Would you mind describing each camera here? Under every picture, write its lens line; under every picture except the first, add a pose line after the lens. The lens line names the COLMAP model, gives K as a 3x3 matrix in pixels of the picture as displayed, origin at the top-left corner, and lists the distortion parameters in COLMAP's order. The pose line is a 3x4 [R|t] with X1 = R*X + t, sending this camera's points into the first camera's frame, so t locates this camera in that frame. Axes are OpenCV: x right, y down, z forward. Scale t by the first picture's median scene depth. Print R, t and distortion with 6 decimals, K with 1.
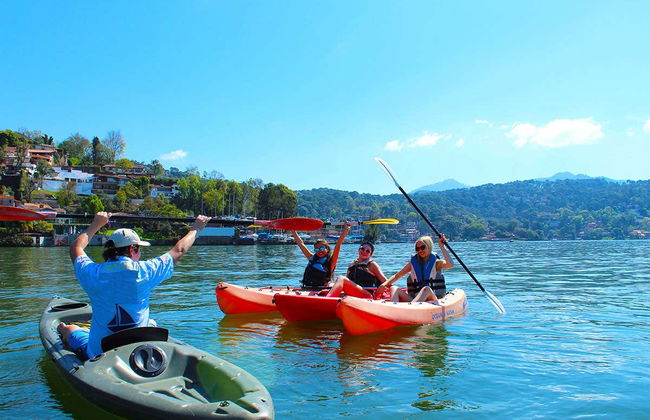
lens RADIAL K [[1651.6, 0, 325.0], [0, 1651.6, 209.7], [0, 0, 1]] dist [-0.239221, 0.000000]
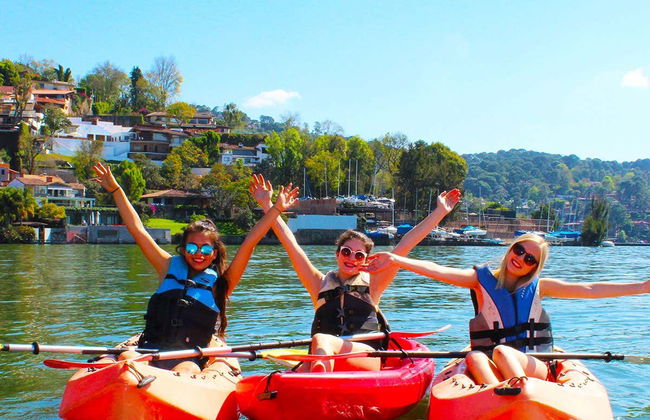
lens RADIAL K [[1651.6, 0, 325.0], [0, 1651.6, 211.3], [0, 0, 1]] dist [-0.239221, 0.000000]
pose [[0.939085, 0.005693, -0.343638, 0.139645], [-0.005009, 0.999983, 0.002880, 0.007642], [0.343649, -0.000983, 0.939098, 0.441421]]
